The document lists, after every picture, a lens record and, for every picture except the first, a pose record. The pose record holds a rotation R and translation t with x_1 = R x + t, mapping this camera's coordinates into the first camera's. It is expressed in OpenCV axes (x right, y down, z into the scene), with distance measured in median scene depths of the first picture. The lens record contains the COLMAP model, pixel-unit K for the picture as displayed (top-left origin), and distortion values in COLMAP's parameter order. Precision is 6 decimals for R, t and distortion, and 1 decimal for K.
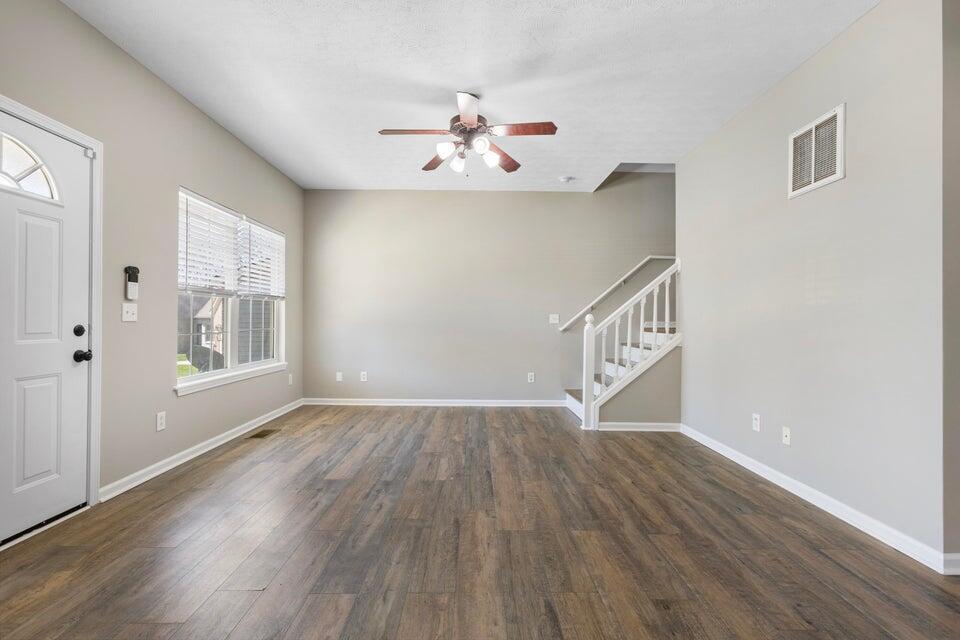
lens RADIAL K [[426.3, 0, 479.4], [0, 426.3, 324.5], [0, 0, 1]] dist [-0.027435, 0.019819]
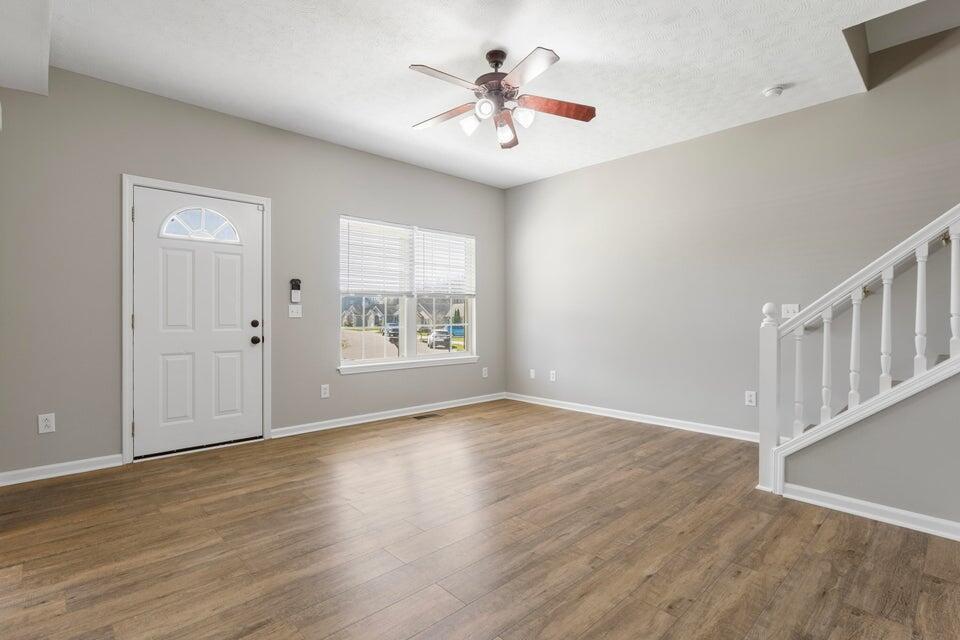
lens RADIAL K [[454.6, 0, 480.0], [0, 454.6, 320.0], [0, 0, 1]] dist [-0.011738, 0.001277]
pose [[0.687549, -0.002683, -0.726133, 0.643628], [-0.000361, 0.999992, -0.004036, 0.006133], [0.726138, 0.003037, 0.687542, 0.359901]]
